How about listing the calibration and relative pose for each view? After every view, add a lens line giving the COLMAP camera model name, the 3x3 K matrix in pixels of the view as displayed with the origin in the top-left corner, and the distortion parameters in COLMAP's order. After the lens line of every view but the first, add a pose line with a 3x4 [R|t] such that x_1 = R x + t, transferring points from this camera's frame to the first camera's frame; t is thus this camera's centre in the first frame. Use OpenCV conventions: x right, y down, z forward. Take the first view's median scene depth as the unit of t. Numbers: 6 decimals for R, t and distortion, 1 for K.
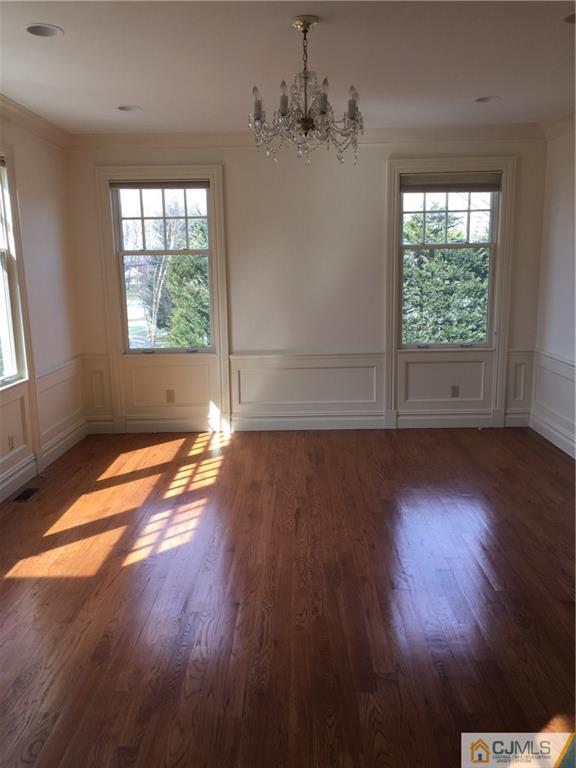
lens RADIAL K [[647.4, 0, 284.4], [0, 647.4, 385.2], [0, 0, 1]] dist [0.064567, -0.078077]
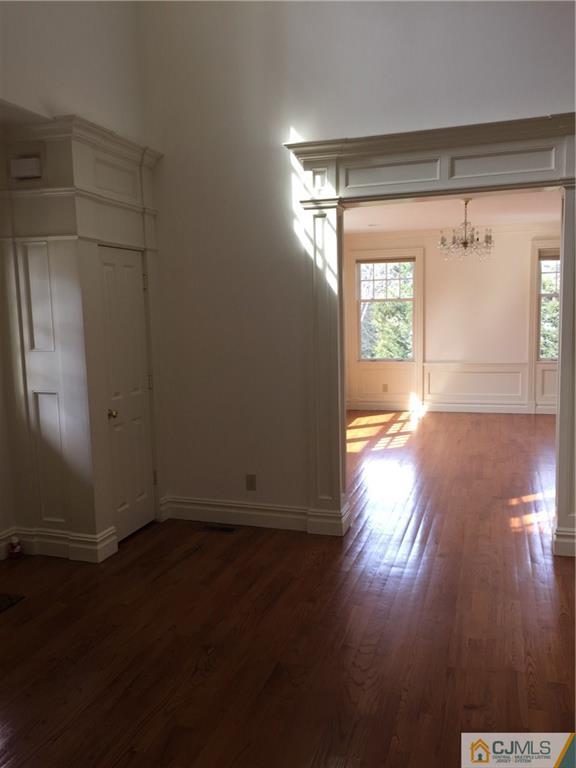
lens RADIAL K [[651.8, 0, 288.0], [0, 651.8, 384.0], [0, 0, 1]] dist [0.068700, -0.073816]
pose [[0.959608, 0.026559, -0.280084, 0.049567], [-0.043375, 0.997598, -0.054012, 0.111309], [0.277977, 0.063979, 0.958455, -0.665289]]
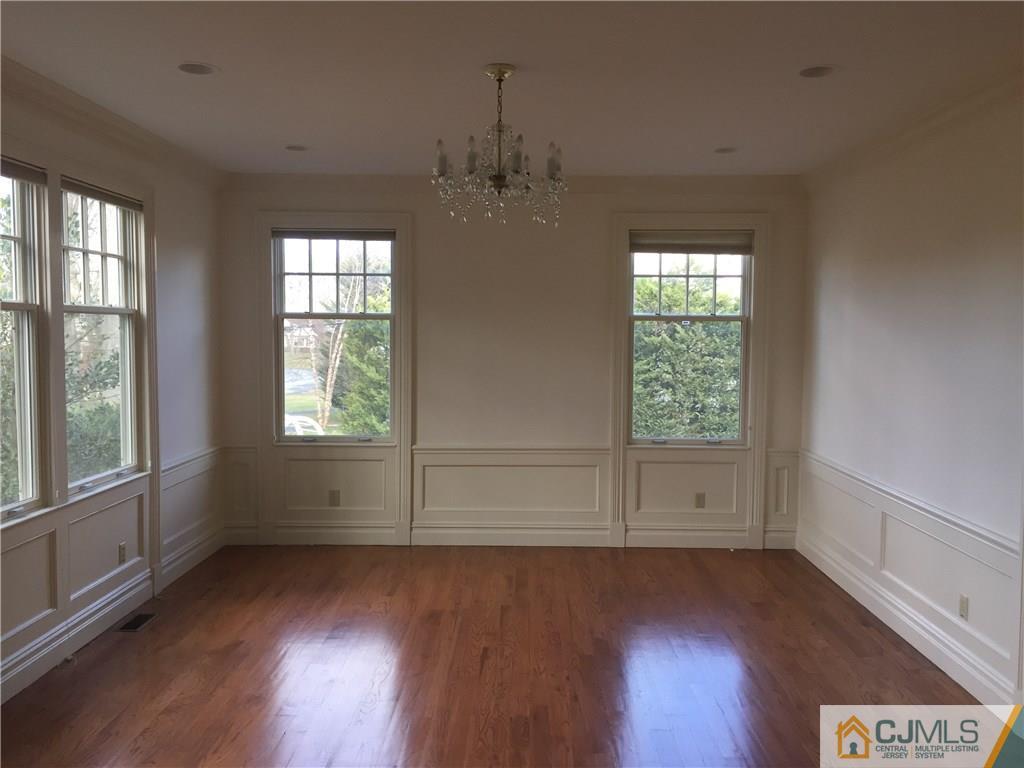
lens RADIAL K [[869.1, 0, 515.2], [0, 869.1, 380.4], [0, 0, 1]] dist [0.068700, -0.073816]
pose [[0.999592, 0.026353, 0.011039, 0.026421], [-0.024822, 0.992313, -0.121240, -0.001086], [-0.014149, 0.120916, 0.992562, -0.058435]]
